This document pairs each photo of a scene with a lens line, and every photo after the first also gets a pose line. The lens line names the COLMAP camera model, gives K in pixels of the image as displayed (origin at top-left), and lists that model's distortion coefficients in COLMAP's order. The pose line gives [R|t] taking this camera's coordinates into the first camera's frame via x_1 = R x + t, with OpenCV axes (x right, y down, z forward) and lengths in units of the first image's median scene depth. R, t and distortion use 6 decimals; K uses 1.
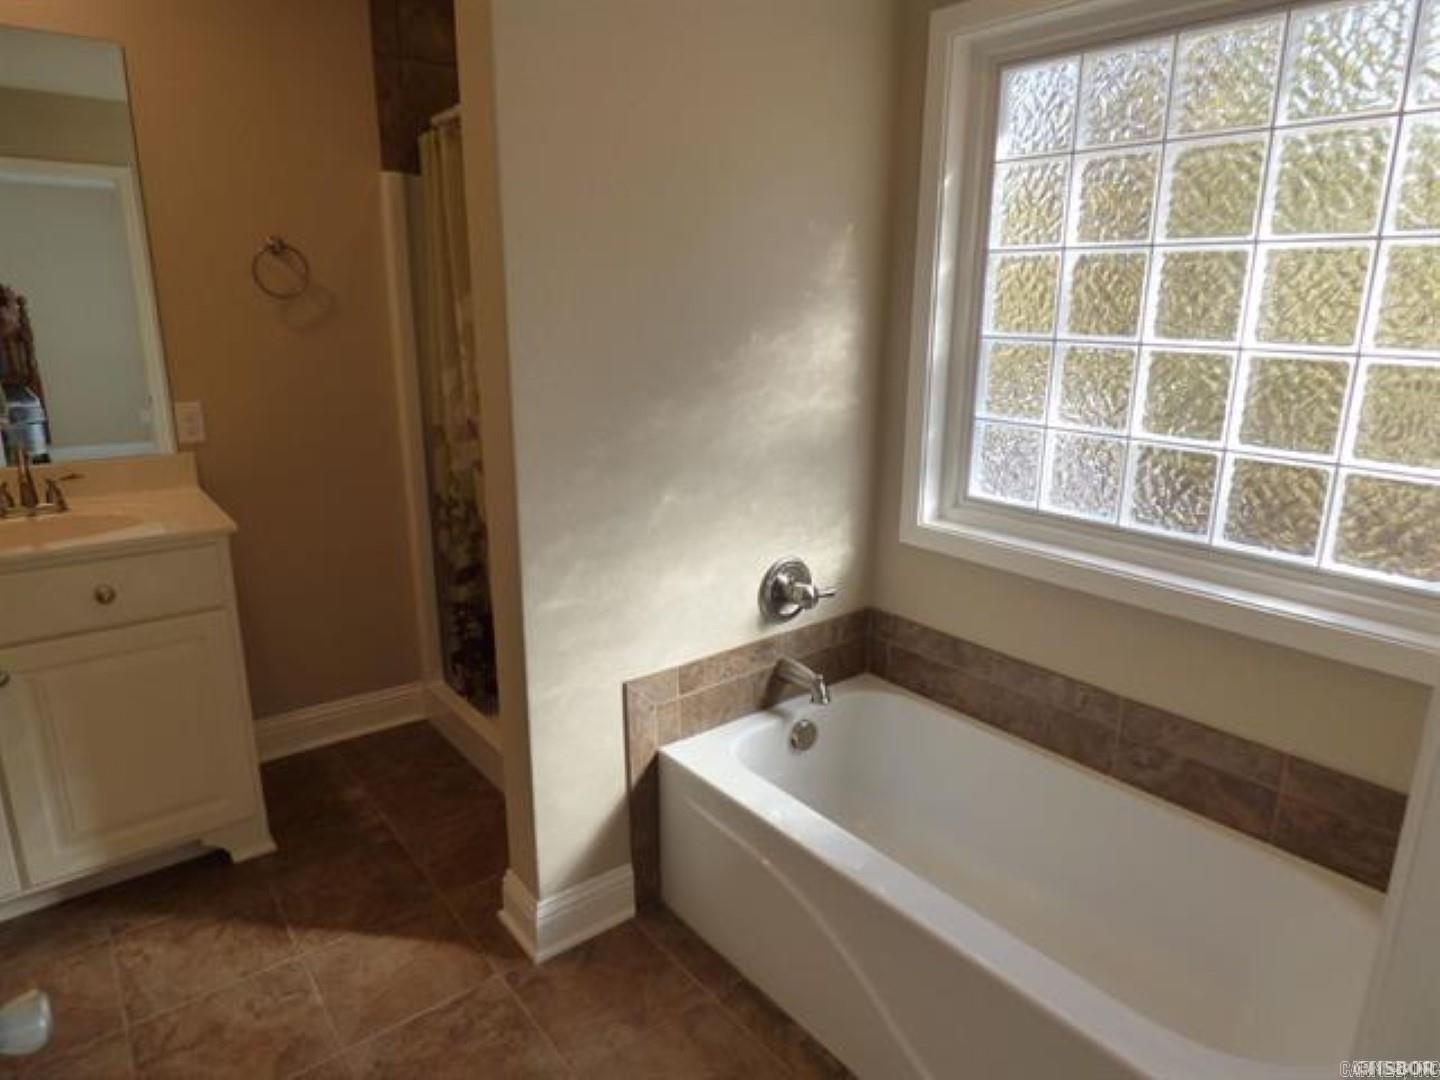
lens RADIAL K [[875.2, 0, 724.7], [0, 875.2, 534.6], [0, 0, 1]] dist [-0.021882, 0.004323]
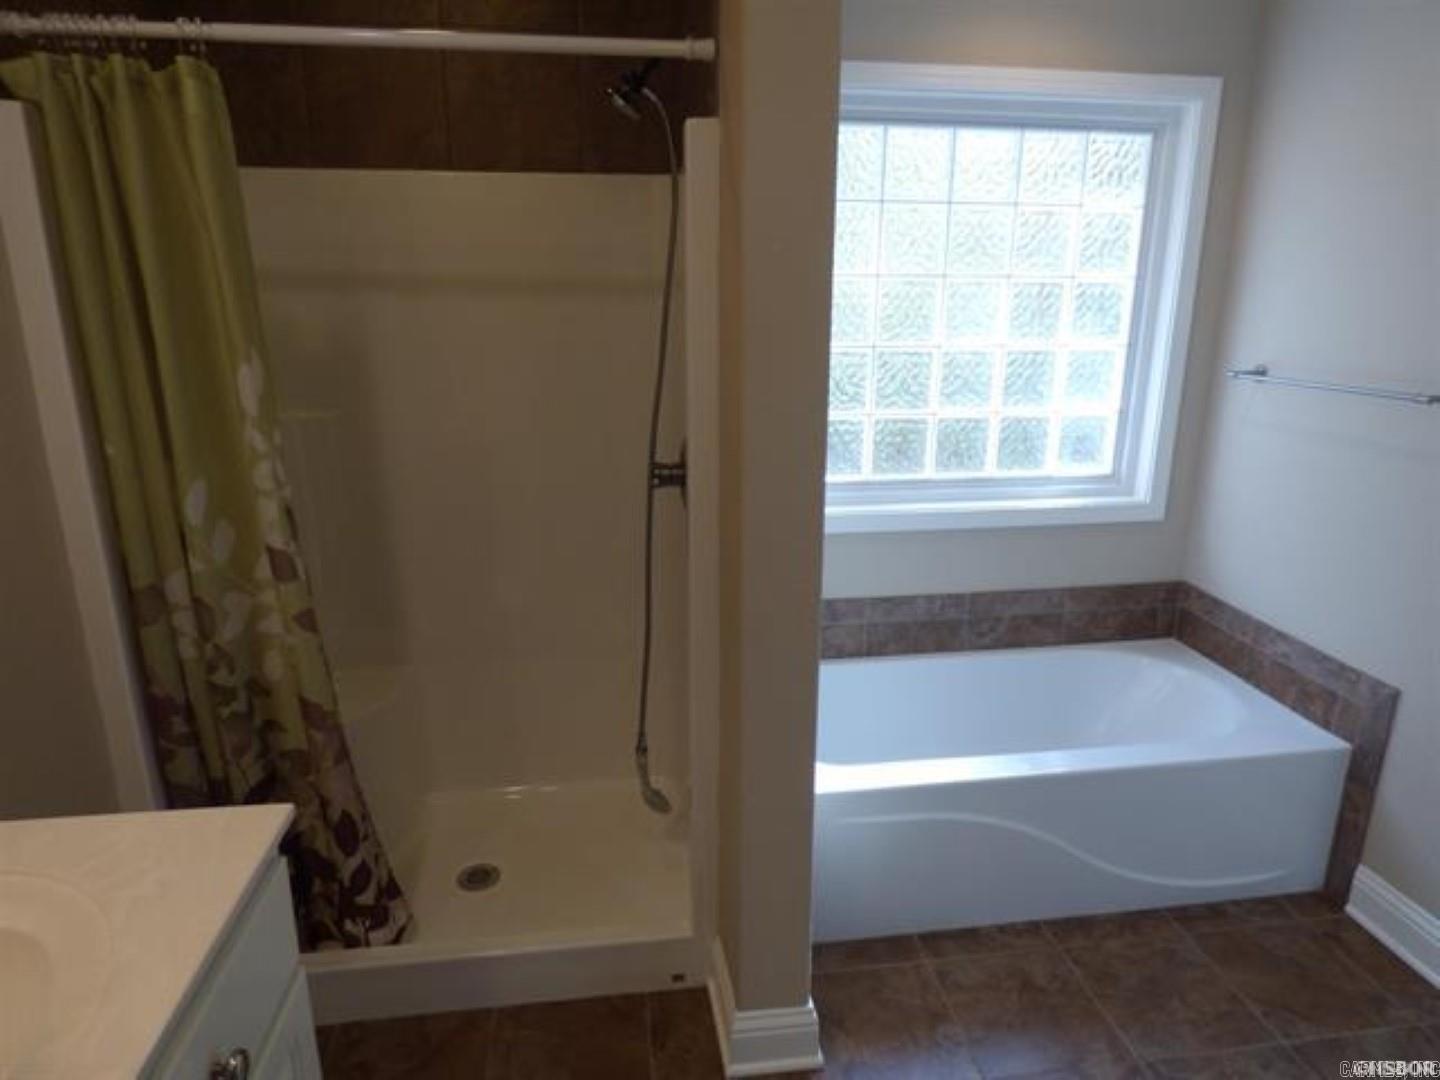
lens RADIAL K [[875.2, 0, 718.7], [0, 875.2, 543.5], [0, 0, 1]] dist [-0.021882, 0.004323]
pose [[0.512260, -0.266586, 0.816408, -0.880359], [0.218245, 0.959806, 0.176472, -0.229355], [-0.830638, 0.087778, 0.549851, 0.536437]]
